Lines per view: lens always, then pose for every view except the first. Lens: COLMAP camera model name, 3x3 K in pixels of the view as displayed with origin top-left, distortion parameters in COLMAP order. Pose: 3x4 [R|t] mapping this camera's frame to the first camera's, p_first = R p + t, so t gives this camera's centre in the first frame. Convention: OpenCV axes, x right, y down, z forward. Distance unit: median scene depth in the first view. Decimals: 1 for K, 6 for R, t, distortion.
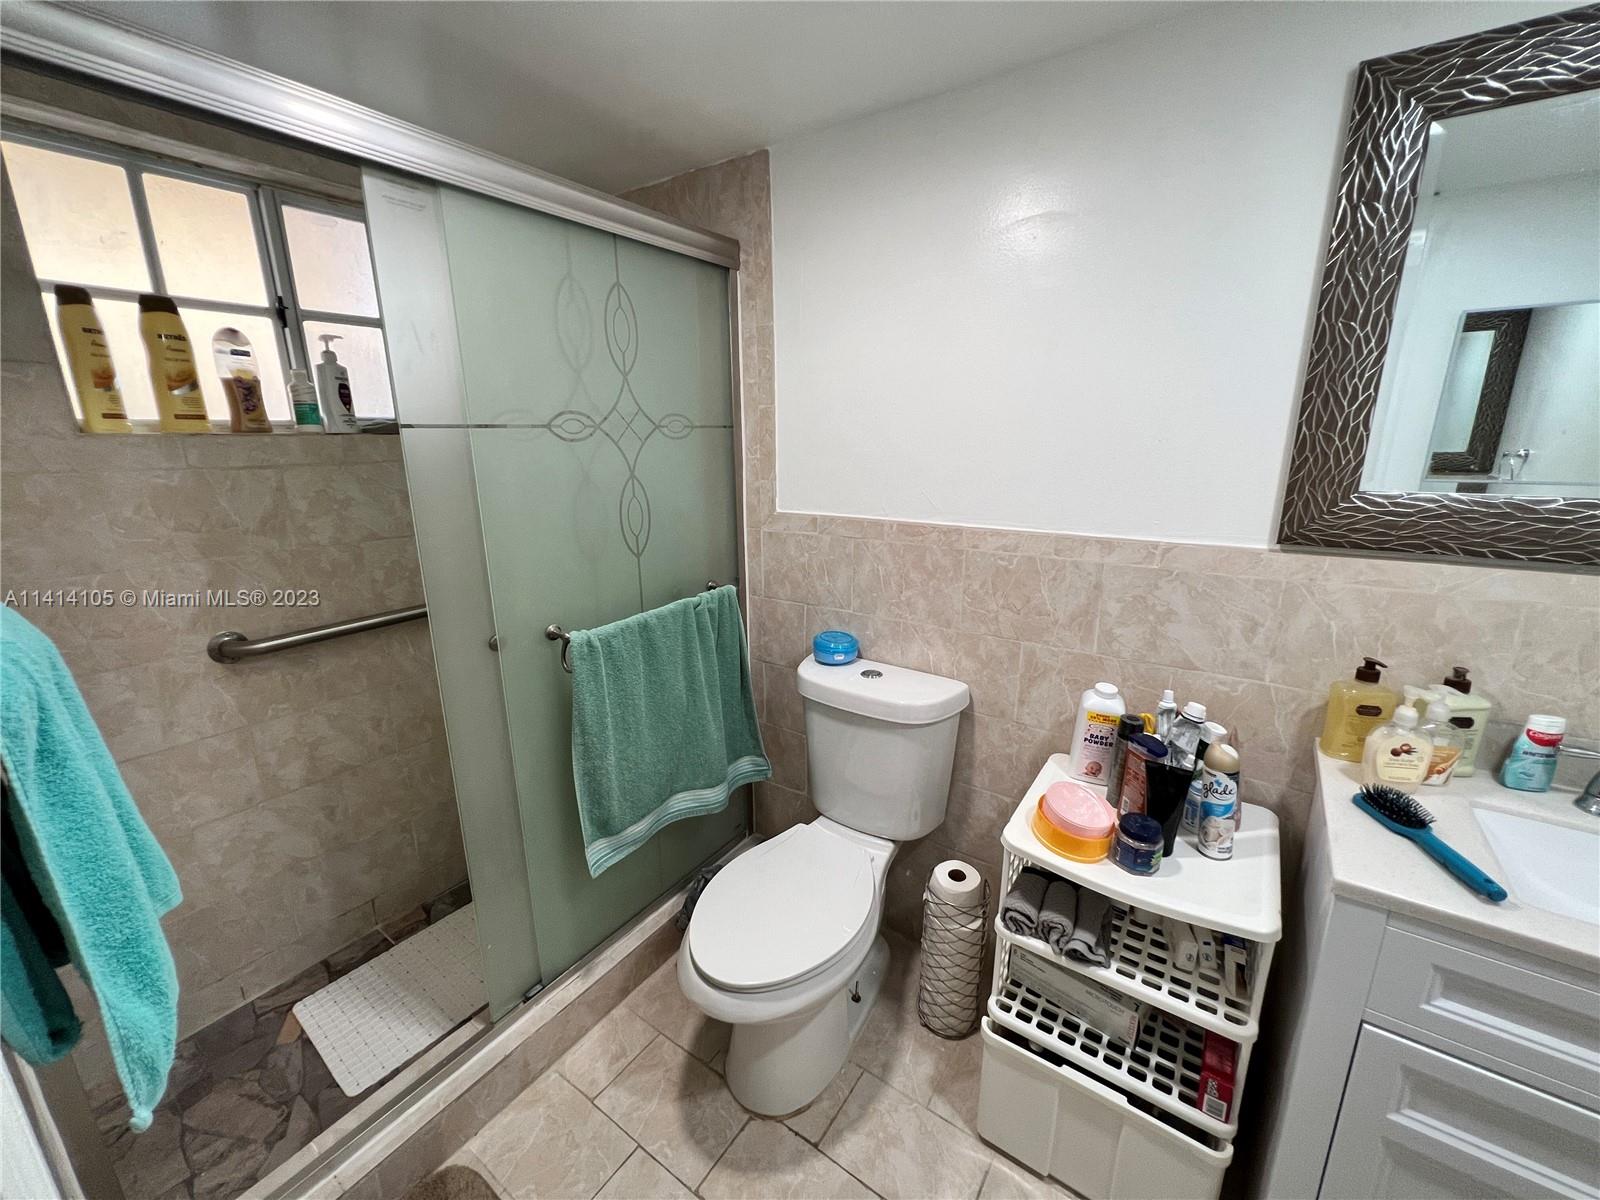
lens RADIAL K [[640.4, 0, 799.6], [0, 640.4, 596.8], [0, 0, 1]] dist [0.000350, 0.000168]
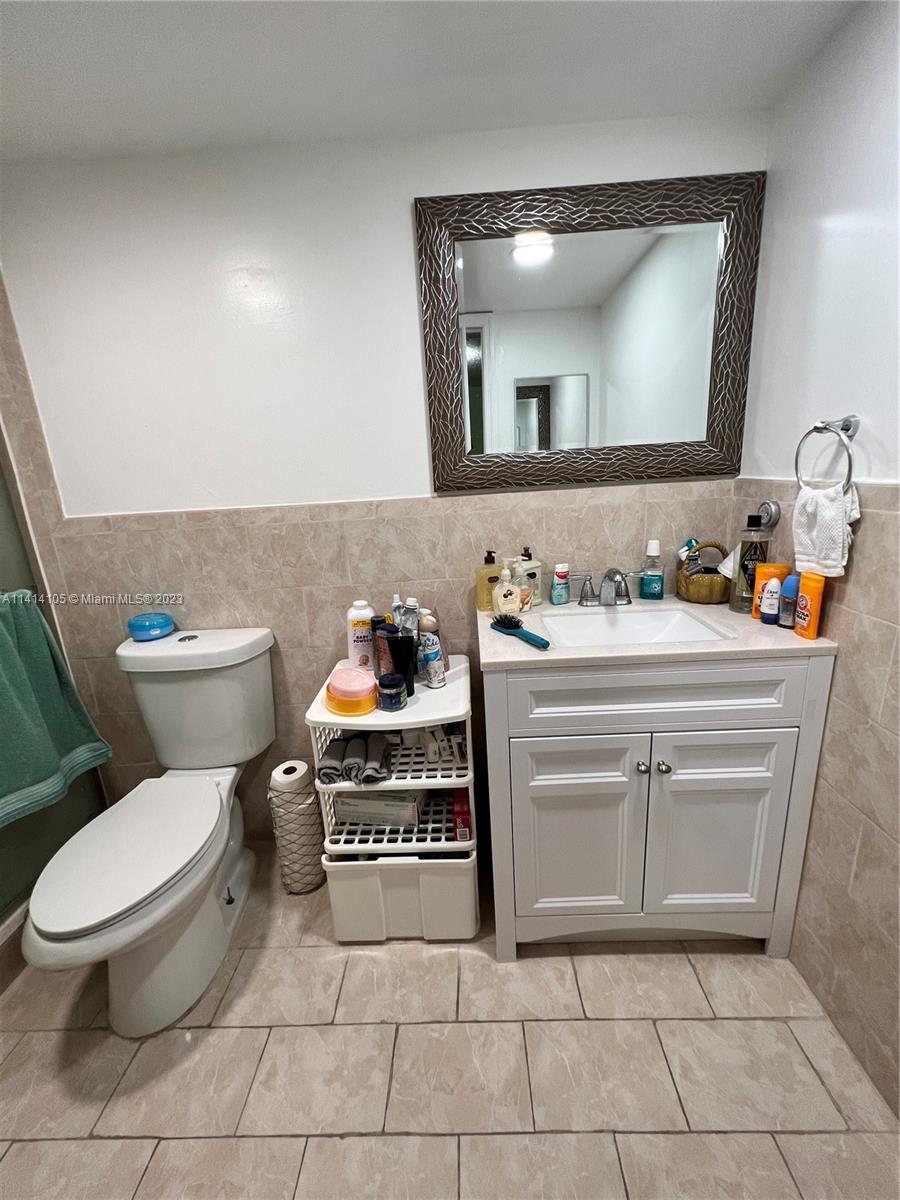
lens RADIAL K [[483.3, 0, 449.0], [0, 483.3, 599.4], [0, 0, 1]] dist [-0.001669, 0.001278]
pose [[0.829695, -0.181190, 0.527992, 0.065933], [0.187362, 0.981377, 0.042355, 0.126469], [-0.525834, 0.063784, 0.848193, -0.045641]]
